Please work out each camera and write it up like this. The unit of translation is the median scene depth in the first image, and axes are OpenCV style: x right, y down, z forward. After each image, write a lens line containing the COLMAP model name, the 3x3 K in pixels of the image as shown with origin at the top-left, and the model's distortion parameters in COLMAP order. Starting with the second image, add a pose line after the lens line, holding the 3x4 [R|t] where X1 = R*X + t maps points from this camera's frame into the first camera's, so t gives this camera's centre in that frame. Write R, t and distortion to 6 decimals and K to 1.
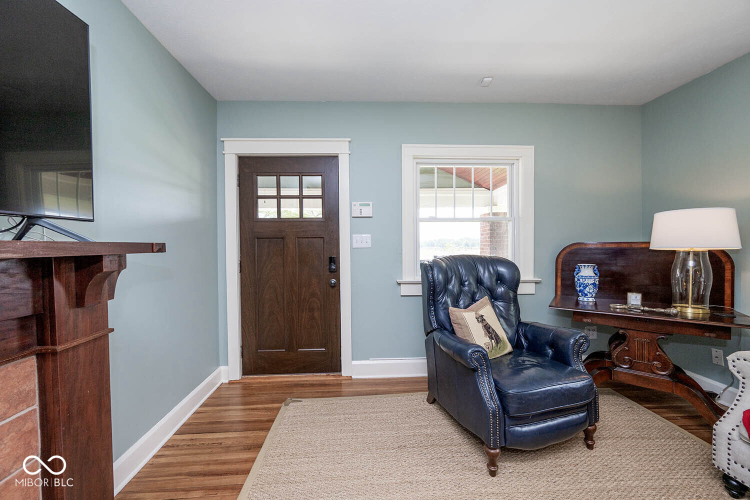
lens RADIAL K [[294.7, 0, 376.9], [0, 294.7, 250.6], [0, 0, 1]] dist [0.000007, 0.000295]
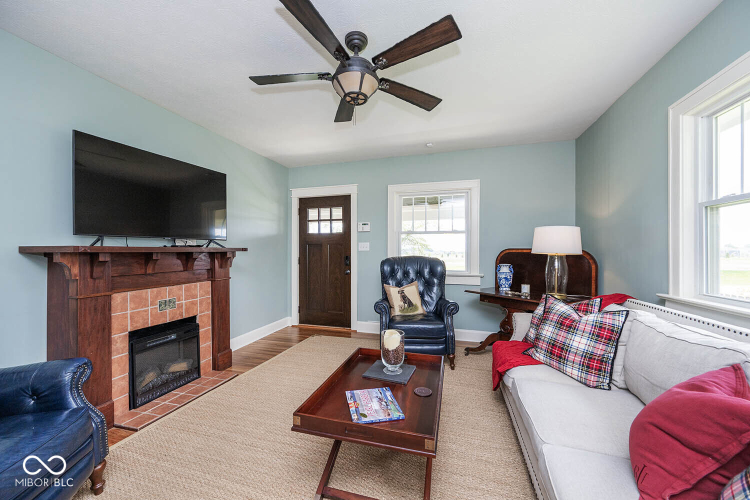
lens RADIAL K [[294.7, 0, 374.9], [0, 294.7, 251.0], [0, 0, 1]] dist [0.000007, 0.000295]
pose [[0.938368, 0.009811, -0.345498, 0.565381], [-0.014265, 0.999845, -0.010352, 0.006438], [0.345342, 0.014642, 0.938362, -0.486463]]
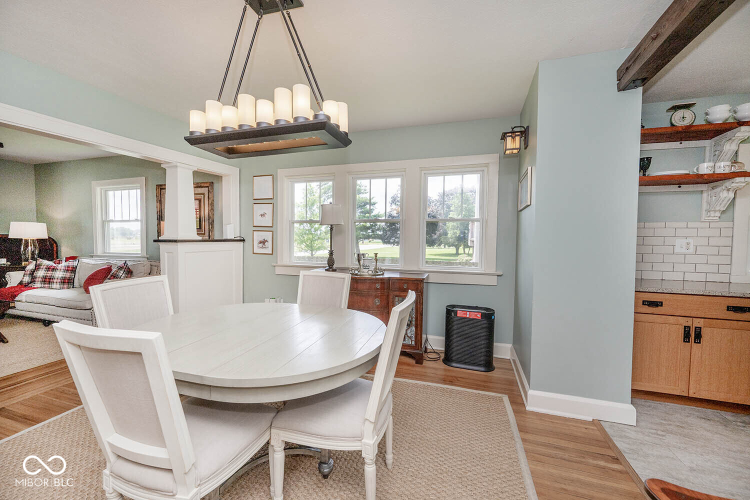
lens RADIAL K [[294.7, 0, 377.3], [0, 294.7, 246.9], [0, 0, 1]] dist [0.000007, 0.000295]
pose [[0.371958, -0.023833, 0.927944, -0.094203], [0.000707, 0.999677, 0.025392, 0.004349], [-0.928249, -0.008789, 0.371855, -1.970815]]
